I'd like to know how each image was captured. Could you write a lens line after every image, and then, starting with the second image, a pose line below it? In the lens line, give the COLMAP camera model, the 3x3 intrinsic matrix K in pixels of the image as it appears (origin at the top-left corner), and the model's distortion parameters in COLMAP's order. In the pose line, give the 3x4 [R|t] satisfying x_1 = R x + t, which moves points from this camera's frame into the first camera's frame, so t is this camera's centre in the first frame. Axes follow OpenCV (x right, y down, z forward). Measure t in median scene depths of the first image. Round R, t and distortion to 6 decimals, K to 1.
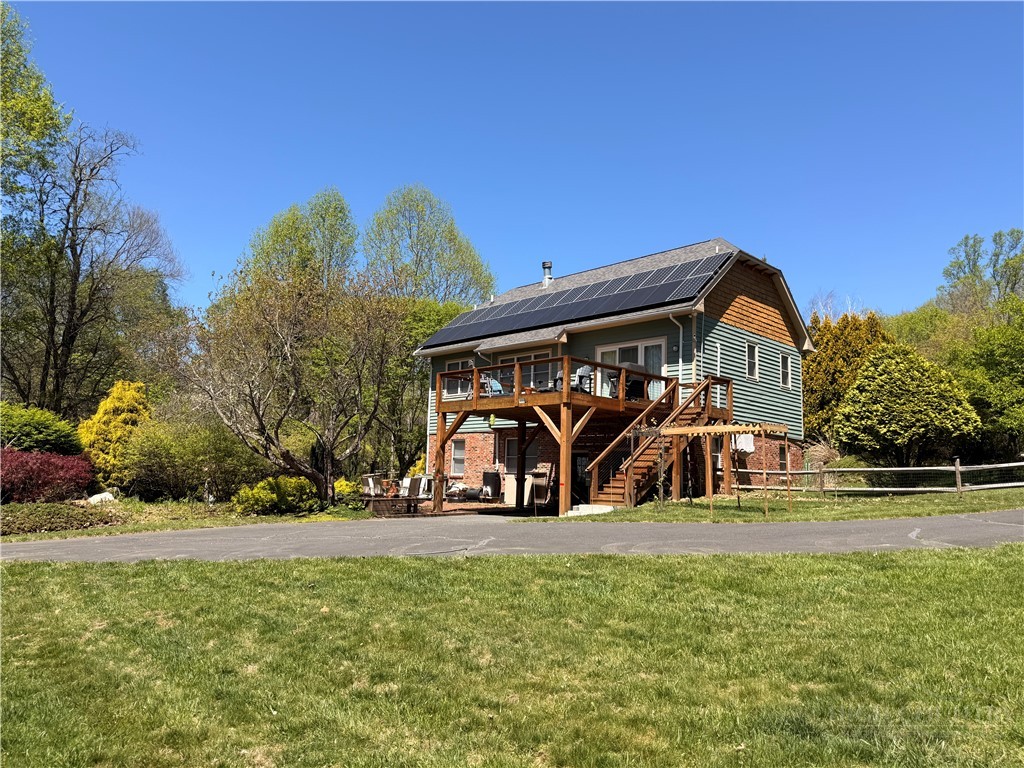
lens RADIAL K [[713.7, 0, 512.0], [0, 713.7, 384.0], [0, 0, 1]] dist [0.066106, -0.072813]
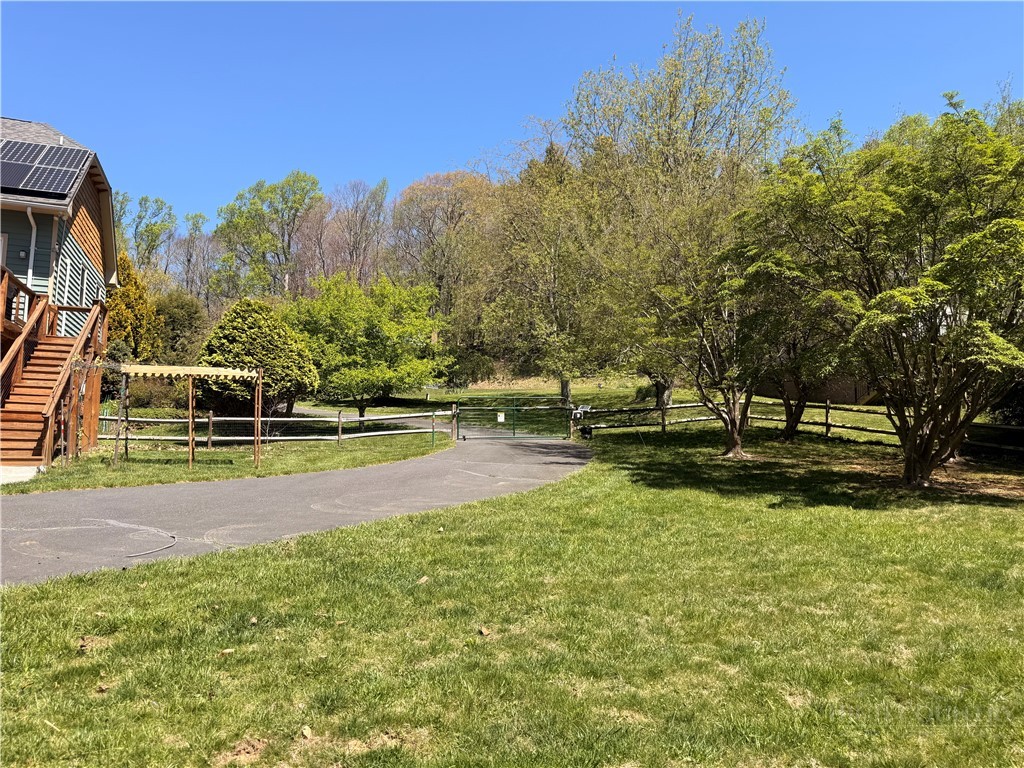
lens RADIAL K [[719.3, 0, 507.2], [0, 719.3, 390.8], [0, 0, 1]] dist [0.051442, -0.066850]
pose [[0.417161, 0.054027, 0.907225, -0.248086], [-0.125761, 0.992060, -0.001251, 0.029429], [-0.900089, -0.113571, 0.420644, 0.213744]]
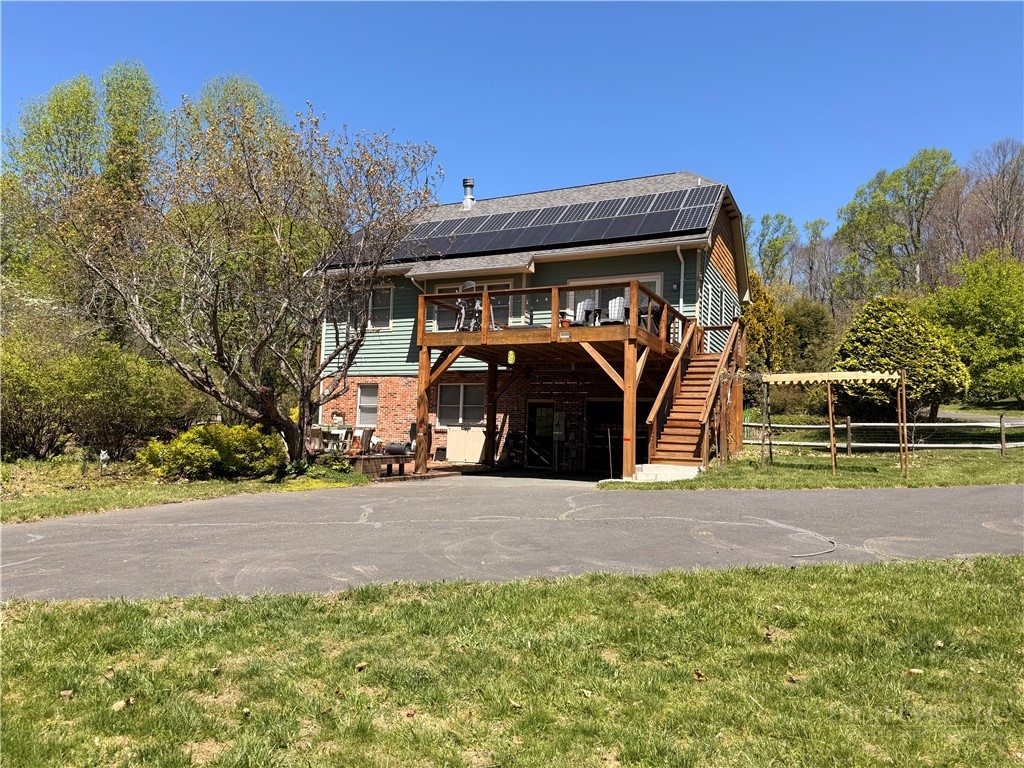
lens RADIAL K [[719.3, 0, 507.2], [0, 719.3, 390.8], [0, 0, 1]] dist [0.051442, -0.066850]
pose [[0.947664, 0.027042, 0.318122, -0.255846], [-0.050733, 0.996501, 0.066423, 0.030504], [-0.315213, -0.079086, 0.945720, 0.219756]]
